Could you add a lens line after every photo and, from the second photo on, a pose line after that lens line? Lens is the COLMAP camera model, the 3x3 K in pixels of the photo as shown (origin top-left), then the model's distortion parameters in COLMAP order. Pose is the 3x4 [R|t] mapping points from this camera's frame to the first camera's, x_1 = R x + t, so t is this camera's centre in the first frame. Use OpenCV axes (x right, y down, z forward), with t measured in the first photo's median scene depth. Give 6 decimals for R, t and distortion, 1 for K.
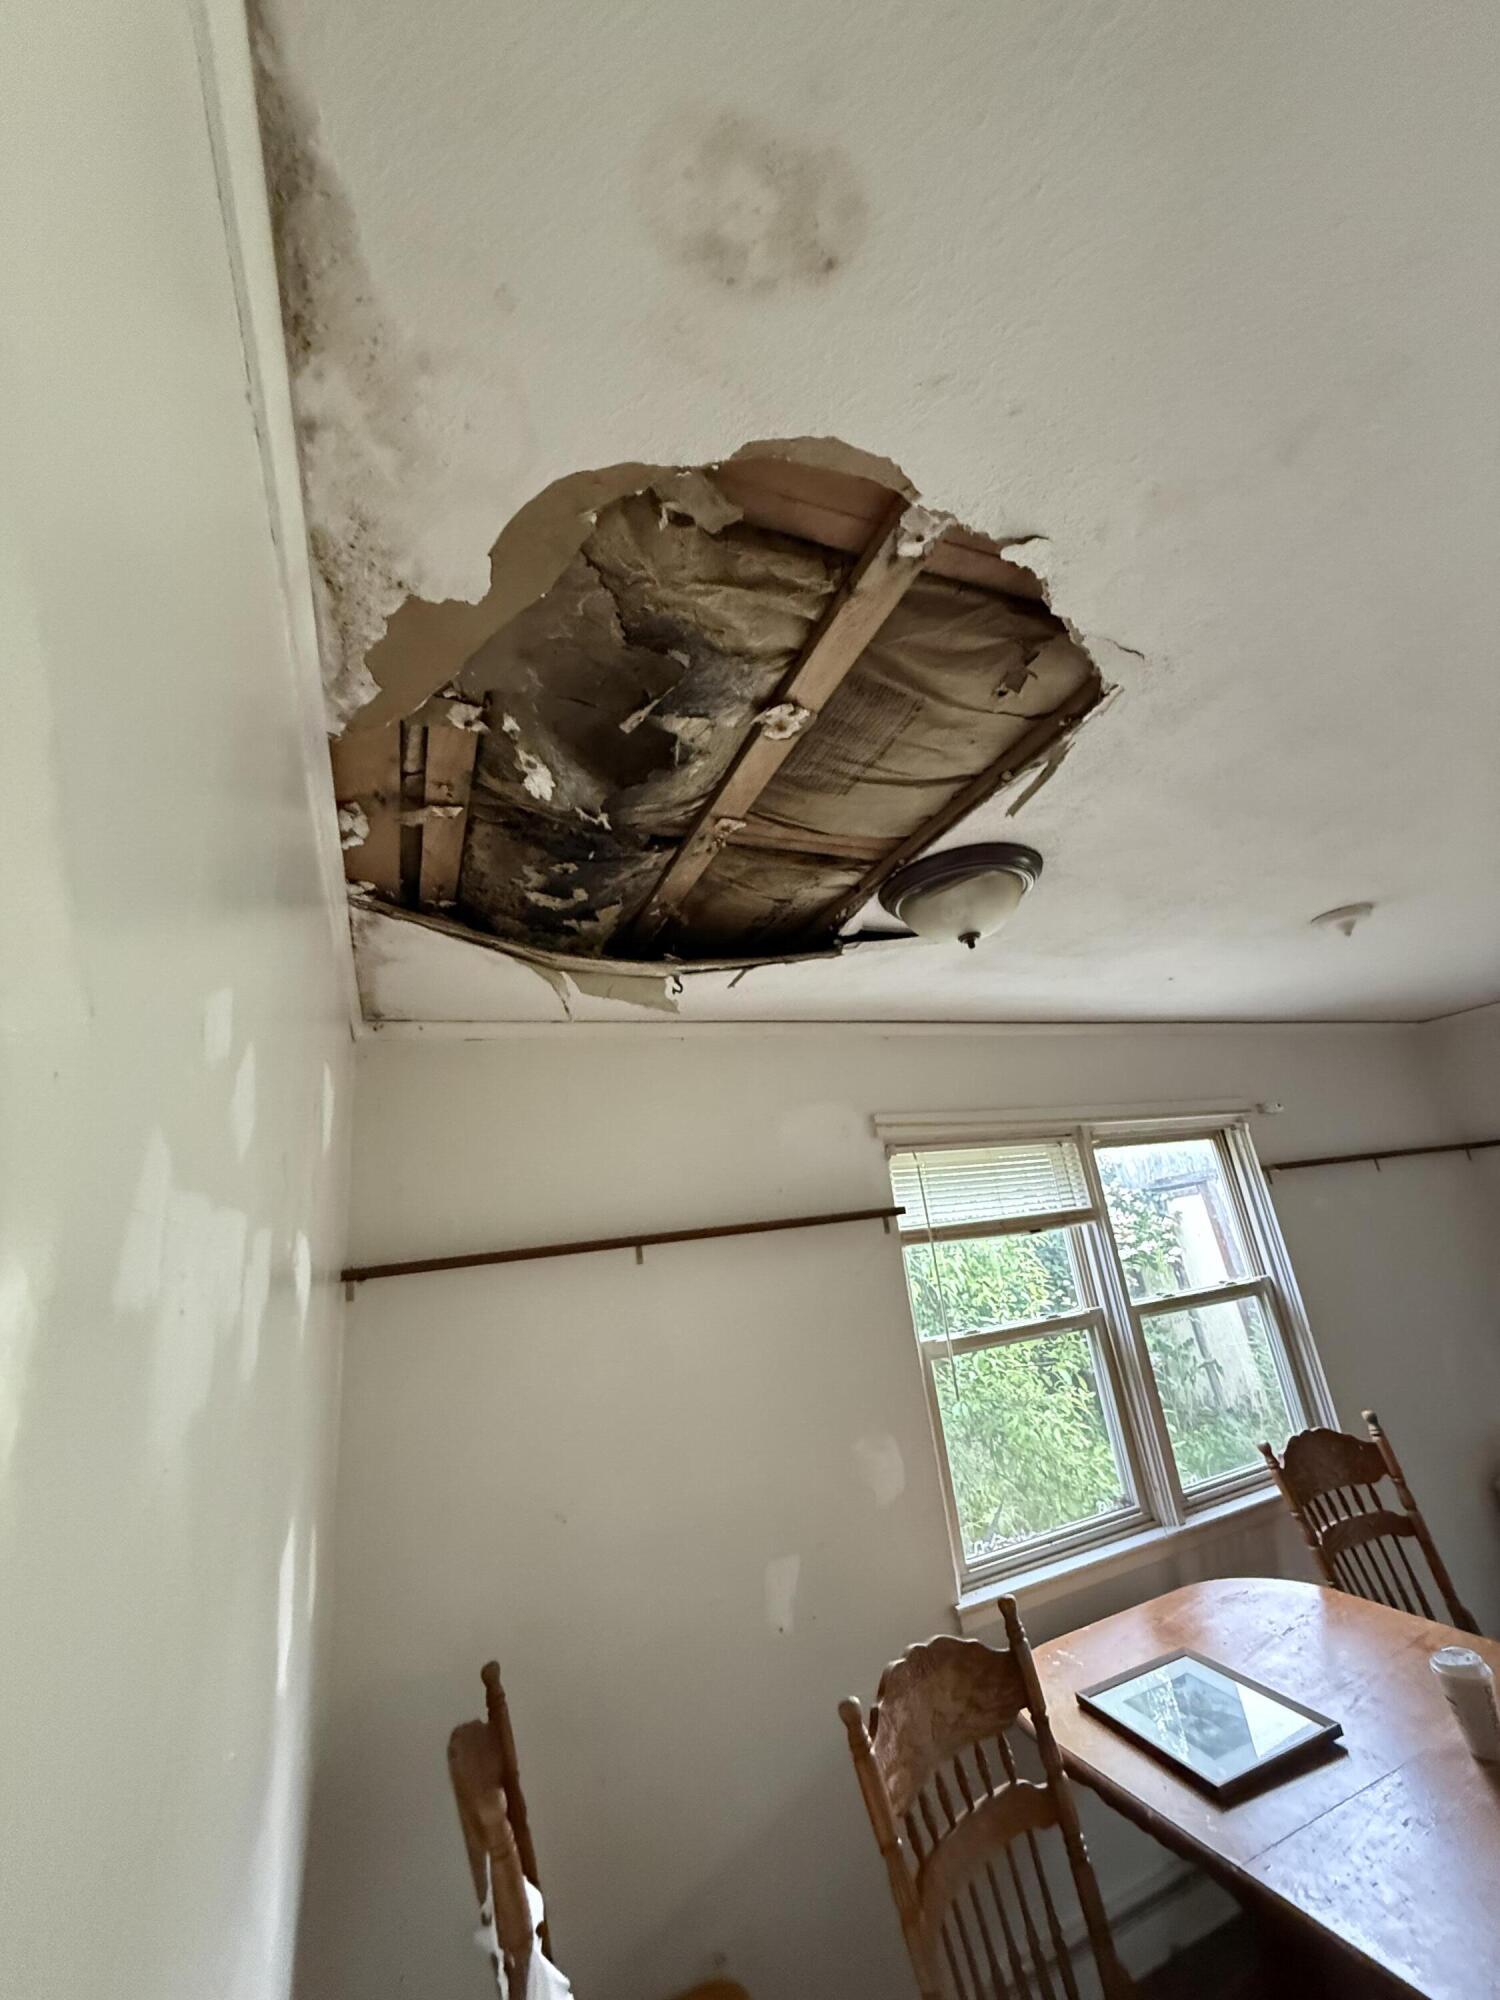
lens RADIAL K [[798.0, 0, 753.7], [0, 798.0, 993.7], [0, 0, 1]] dist [-0.000125, 0.000474]
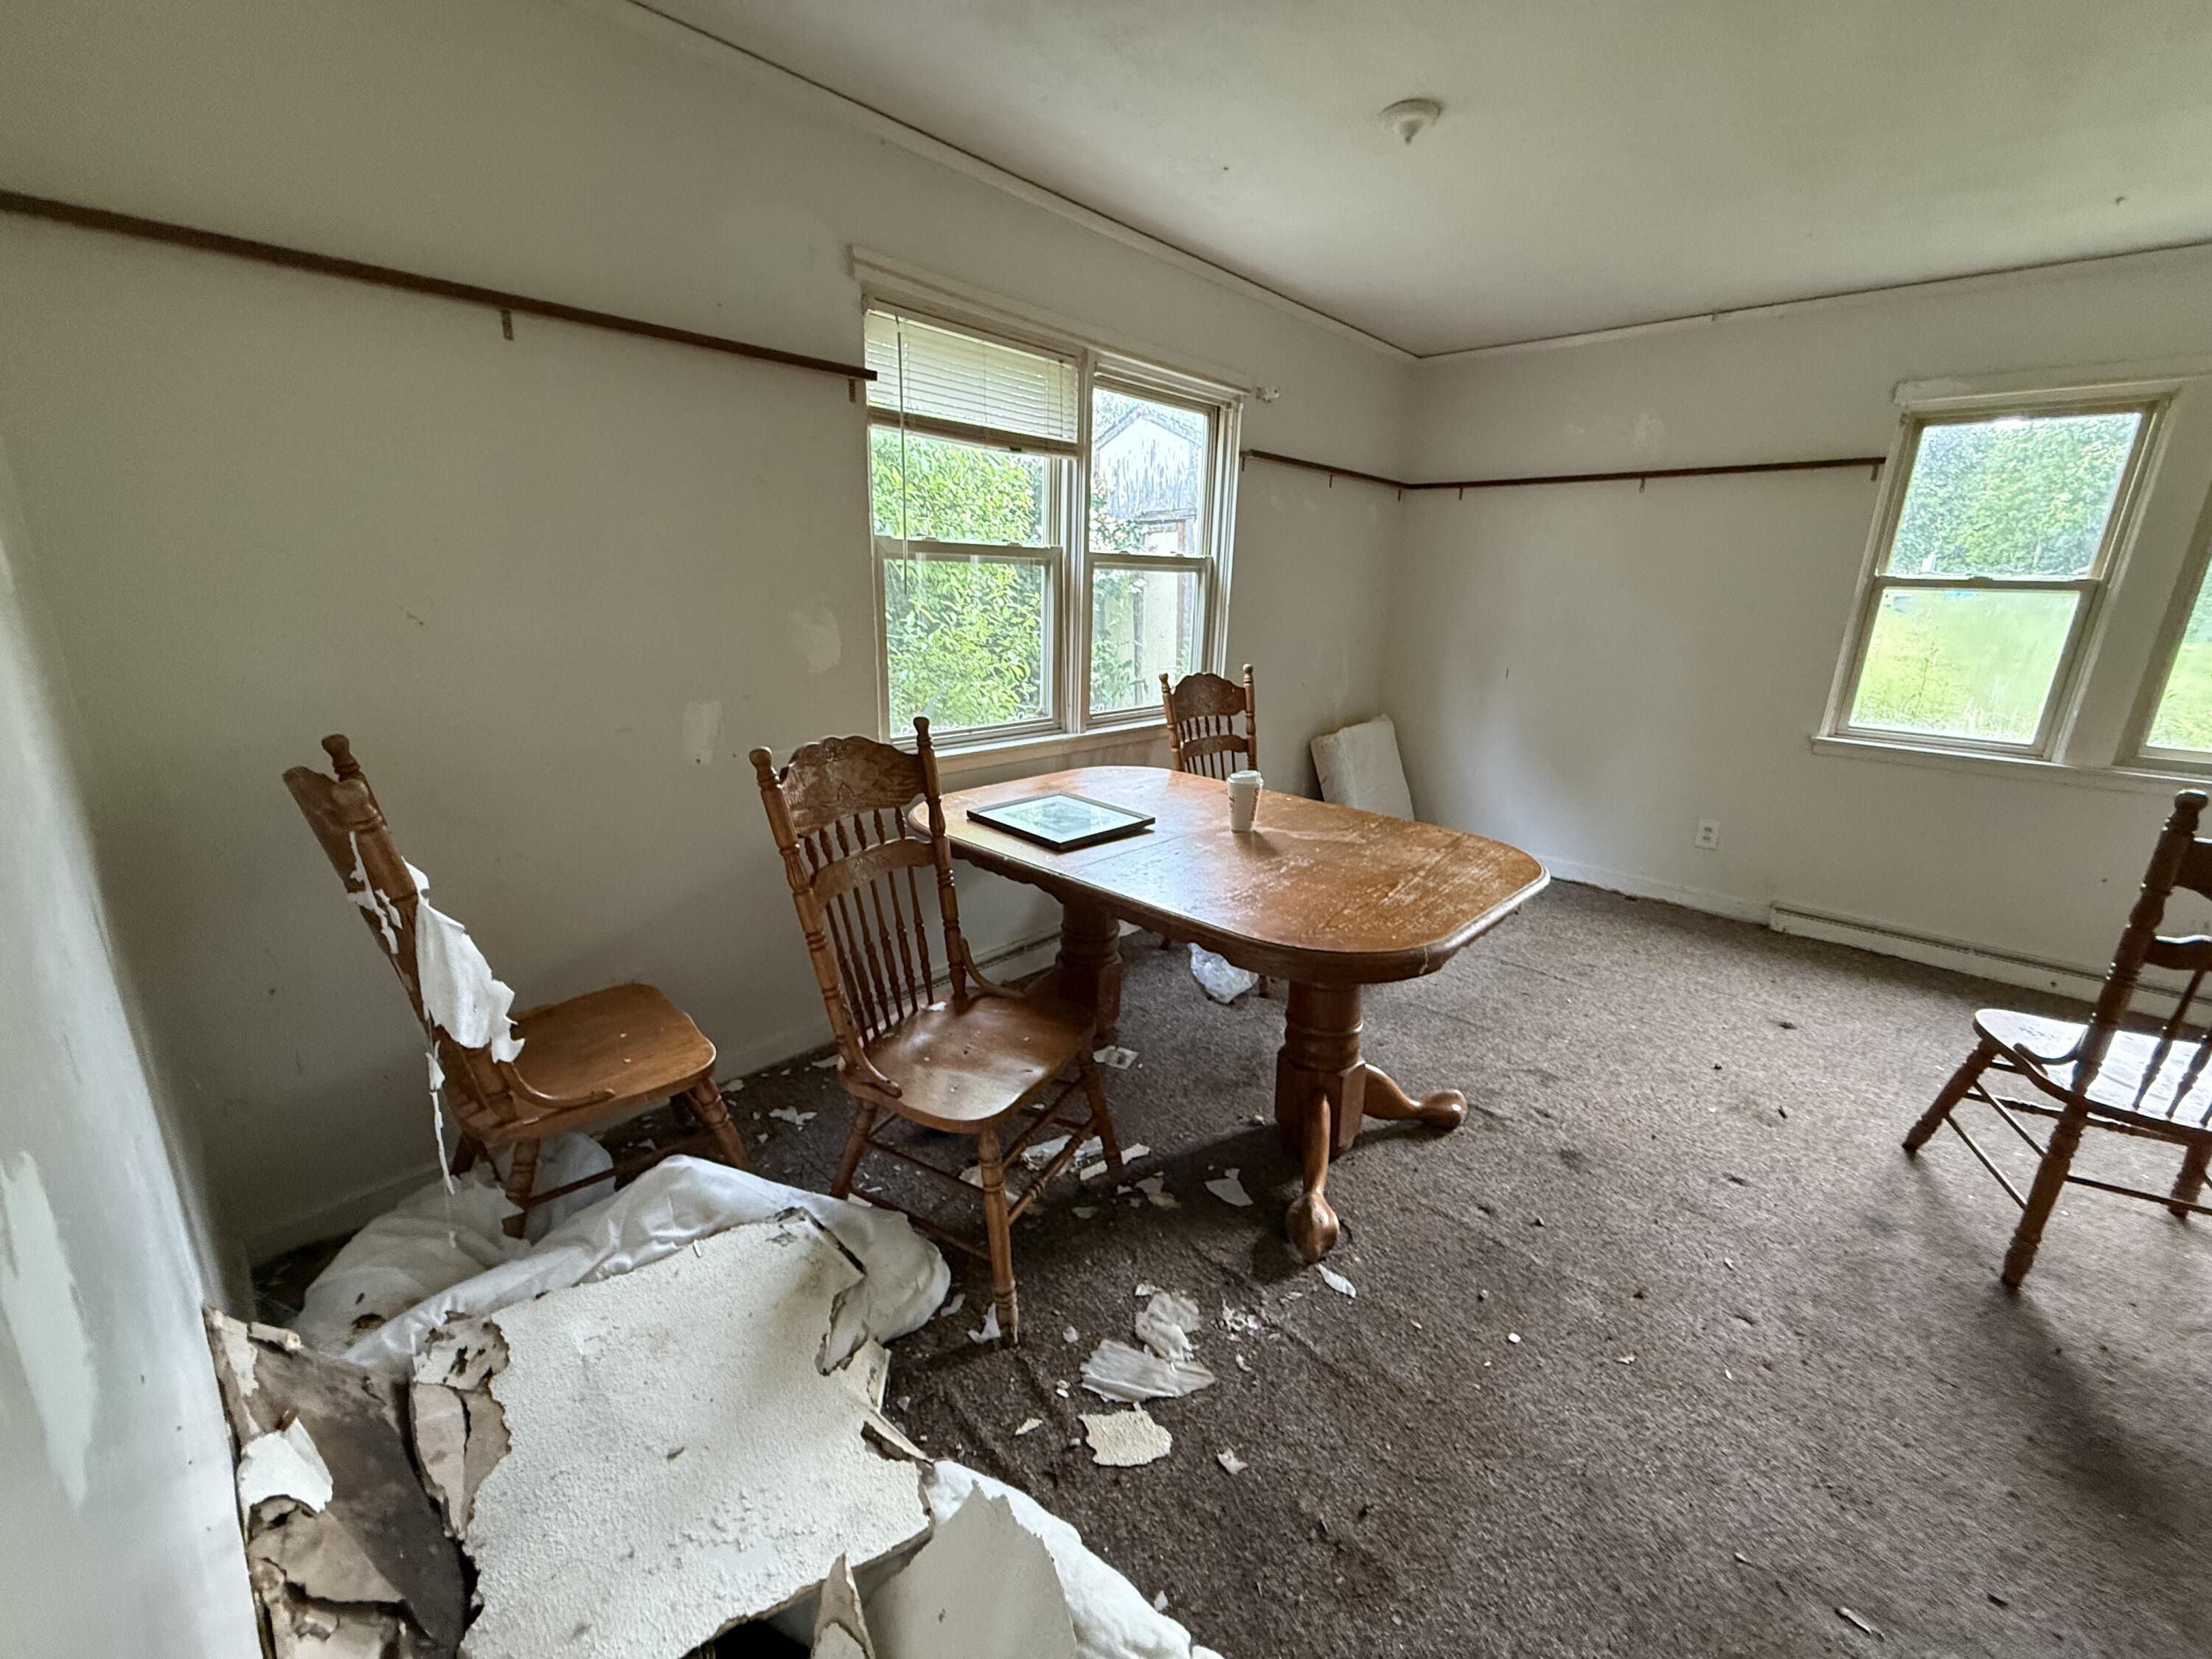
lens RADIAL K [[882.6, 0, 1097.0], [0, 882.6, 825.7], [0, 0, 1]] dist [-0.000125, 0.000474]
pose [[0.904884, 0.028519, 0.424703, 0.015097], [-0.251788, 0.840336, 0.480039, 0.157366], [-0.343203, -0.541315, 0.767587, -0.063667]]
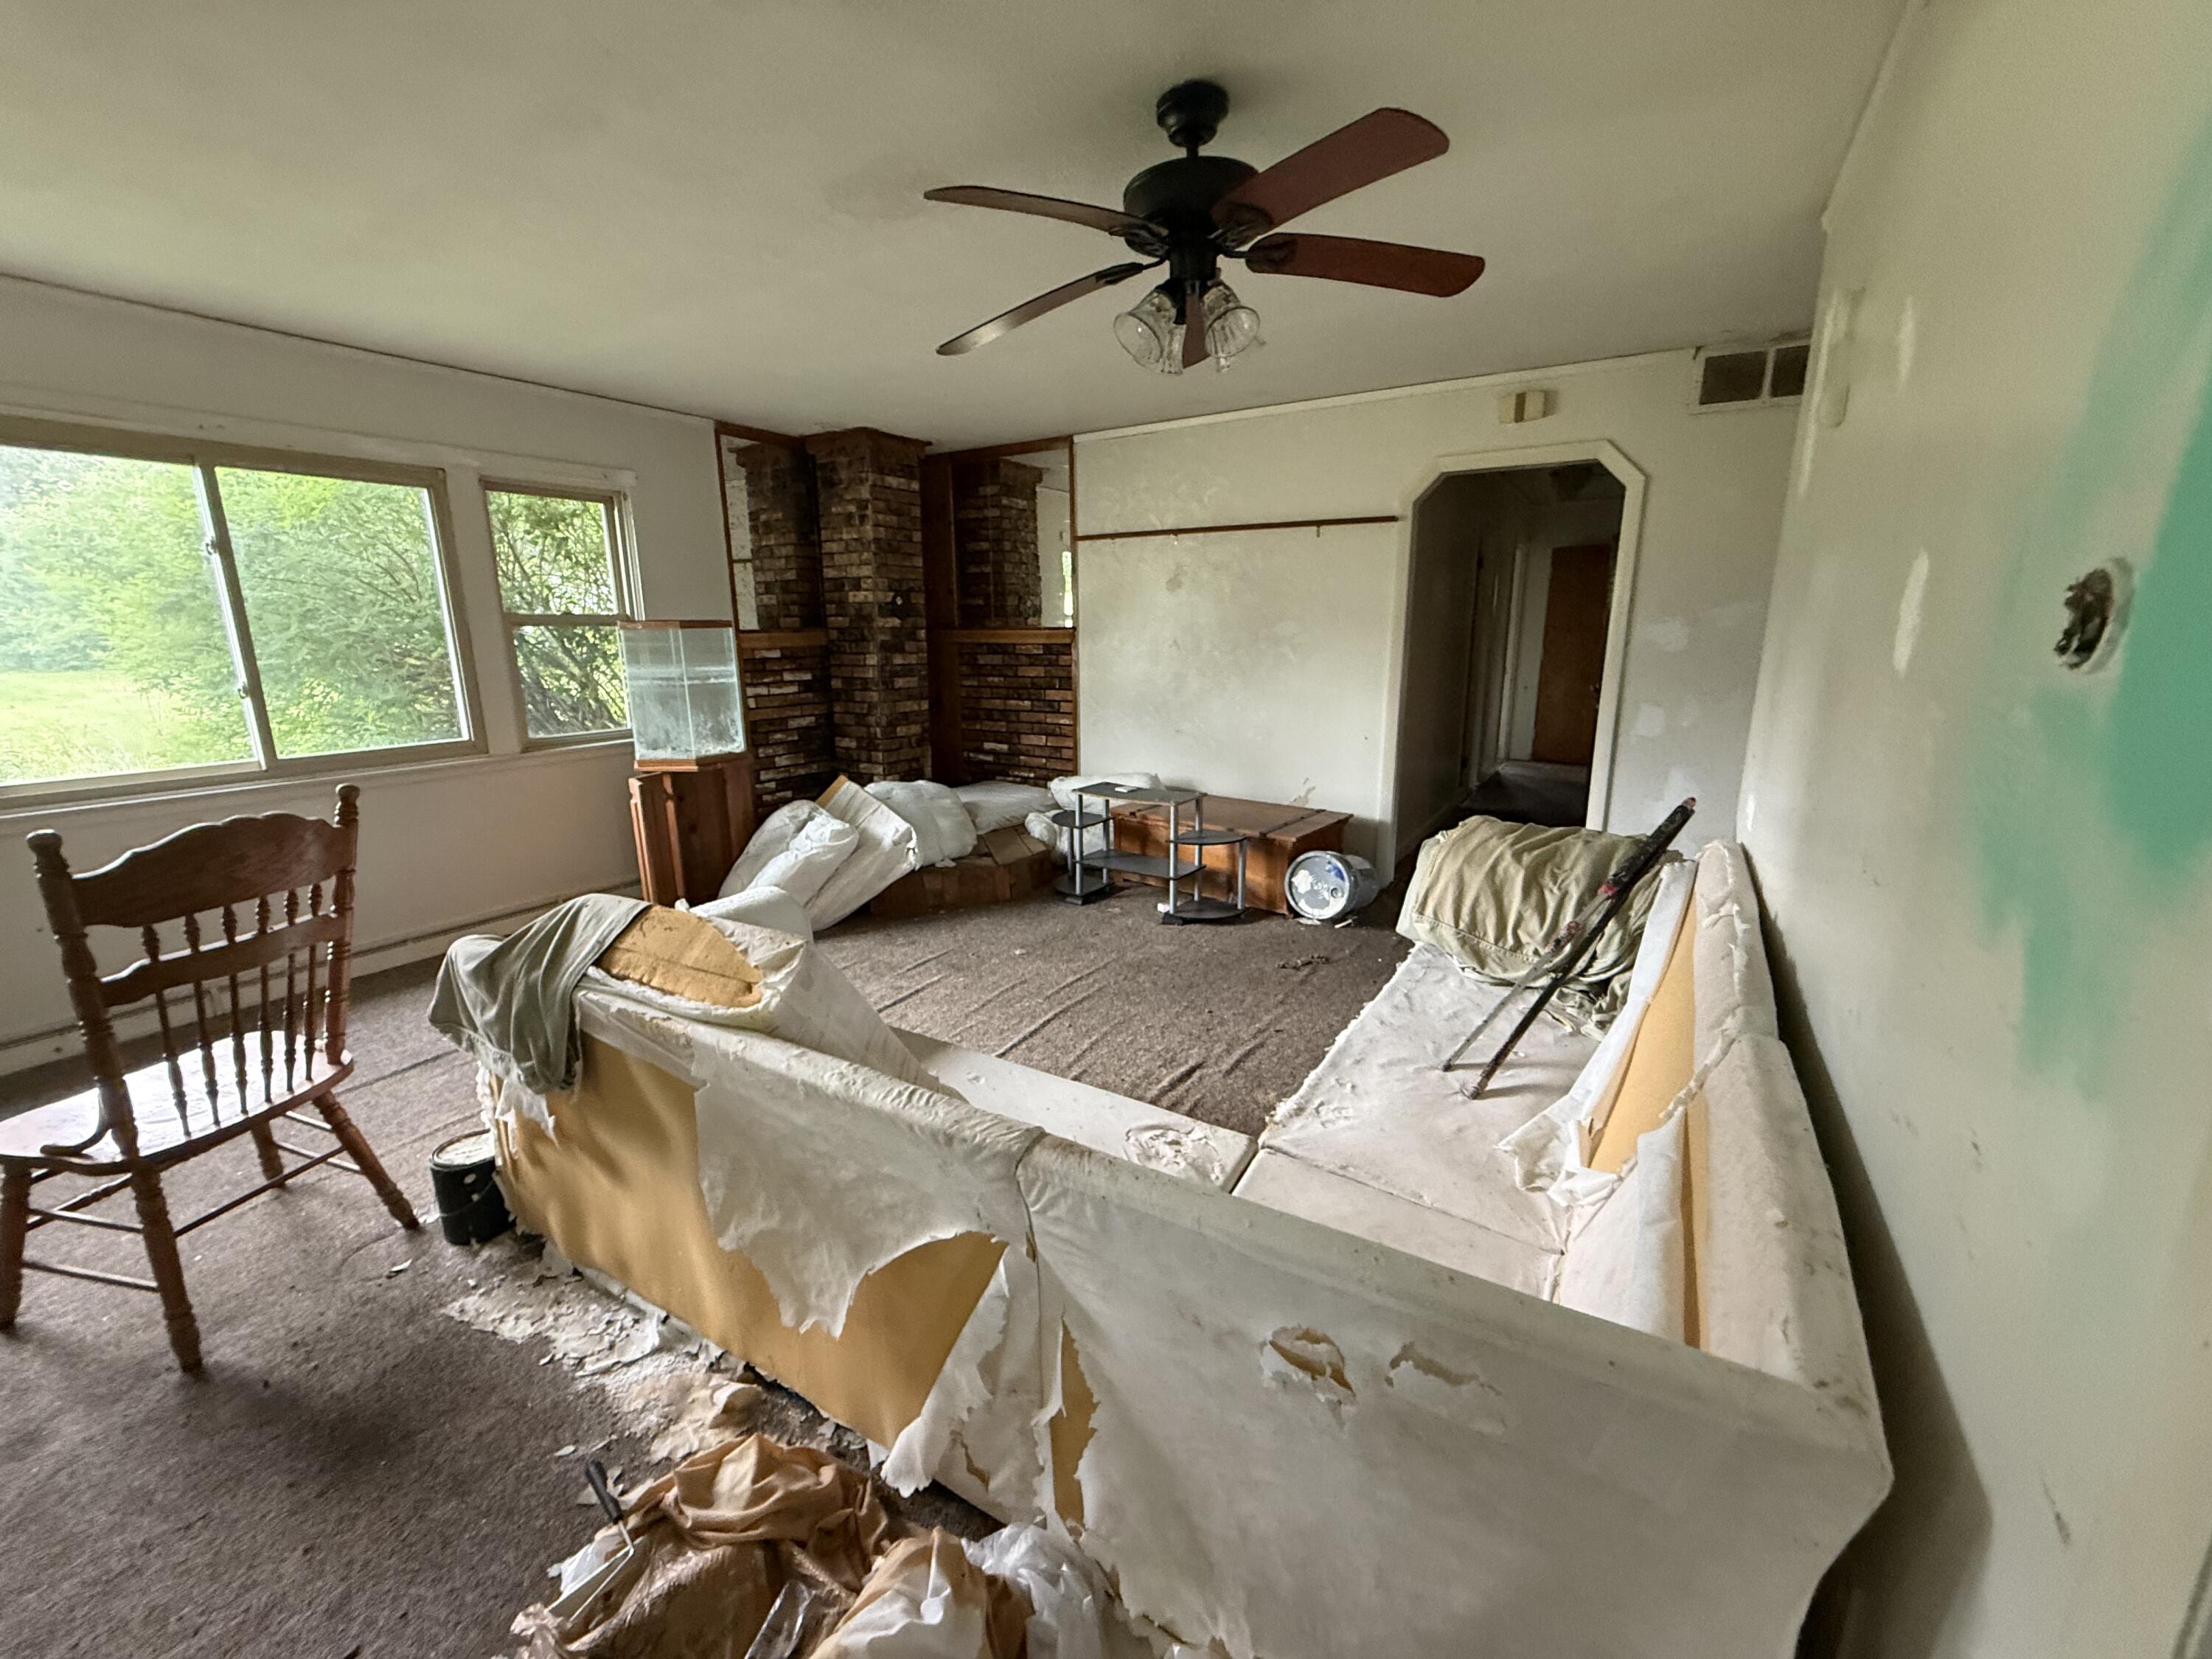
lens RADIAL K [[878.9, 0, 1101.1], [0, 878.9, 826.3], [0, 0, 1]] dist [-0.002589, -0.000075]
pose [[-0.574784, -0.058189, 0.816234, 0.100020], [-0.175880, 0.982942, -0.053779, 0.144960], [-0.799181, -0.174471, -0.575213, -0.065129]]
